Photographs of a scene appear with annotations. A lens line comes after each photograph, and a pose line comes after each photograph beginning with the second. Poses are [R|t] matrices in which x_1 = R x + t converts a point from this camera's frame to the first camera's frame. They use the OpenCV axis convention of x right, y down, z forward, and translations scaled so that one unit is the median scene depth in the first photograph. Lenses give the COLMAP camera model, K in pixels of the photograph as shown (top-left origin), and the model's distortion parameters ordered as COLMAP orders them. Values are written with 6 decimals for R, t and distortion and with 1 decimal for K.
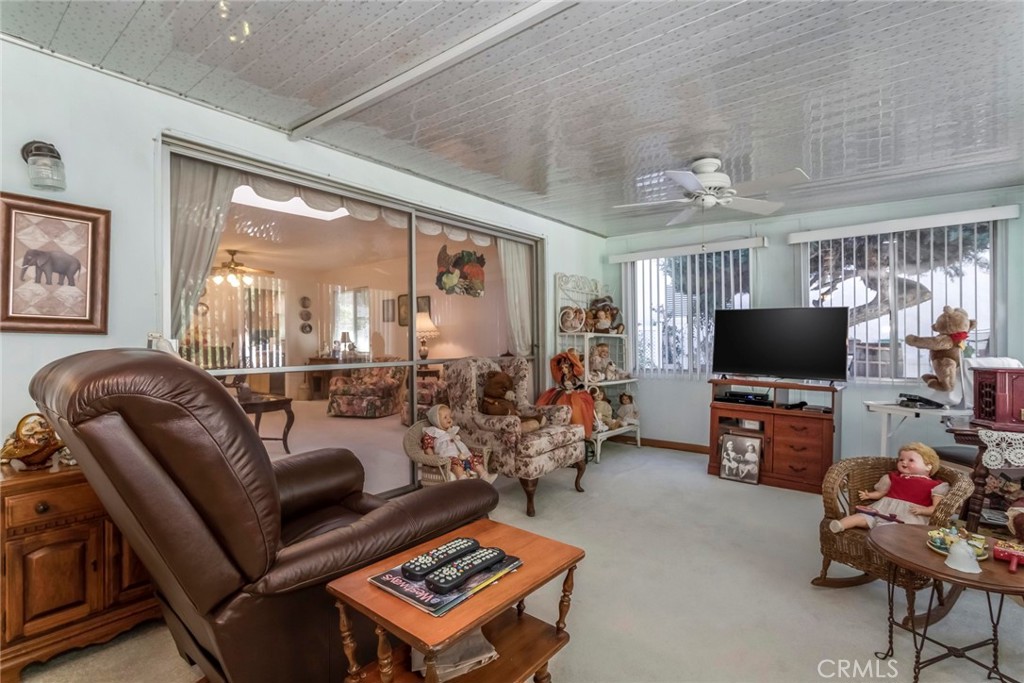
lens RADIAL K [[481.7, 0, 511.8], [0, 481.7, 338.2], [0, 0, 1]] dist [-0.002119, 0.000877]
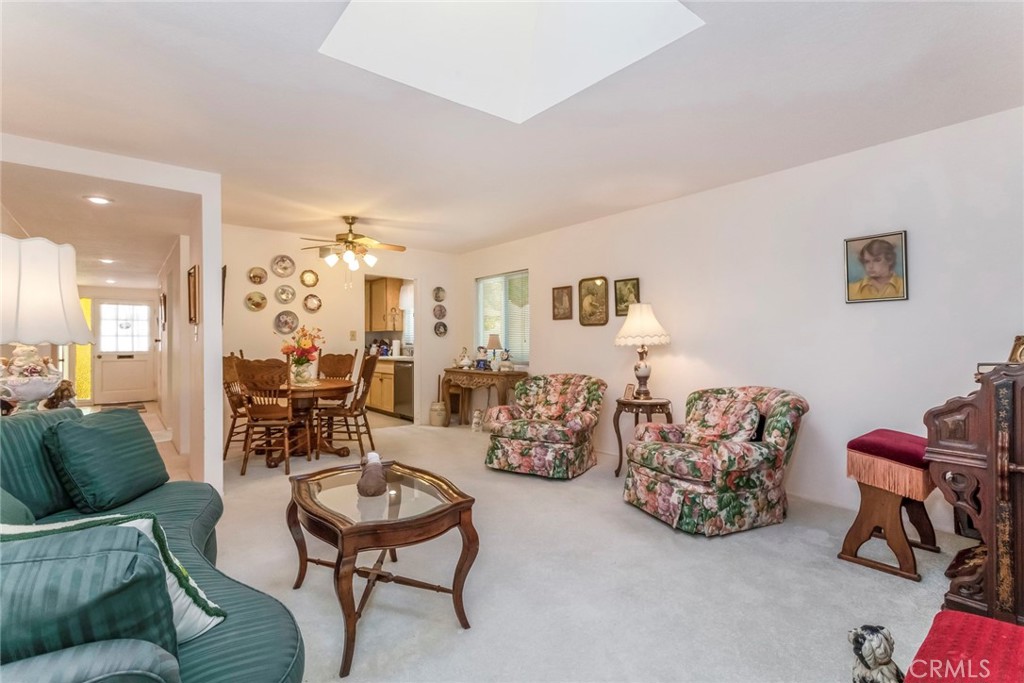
lens RADIAL K [[481.7, 0, 513.0], [0, 481.7, 341.2], [0, 0, 1]] dist [-0.002119, 0.000877]
pose [[0.979572, 0.007024, -0.200971, -0.215579], [-0.005287, 0.999944, 0.009176, -0.011318], [0.201025, -0.007926, 0.979554, 0.376120]]
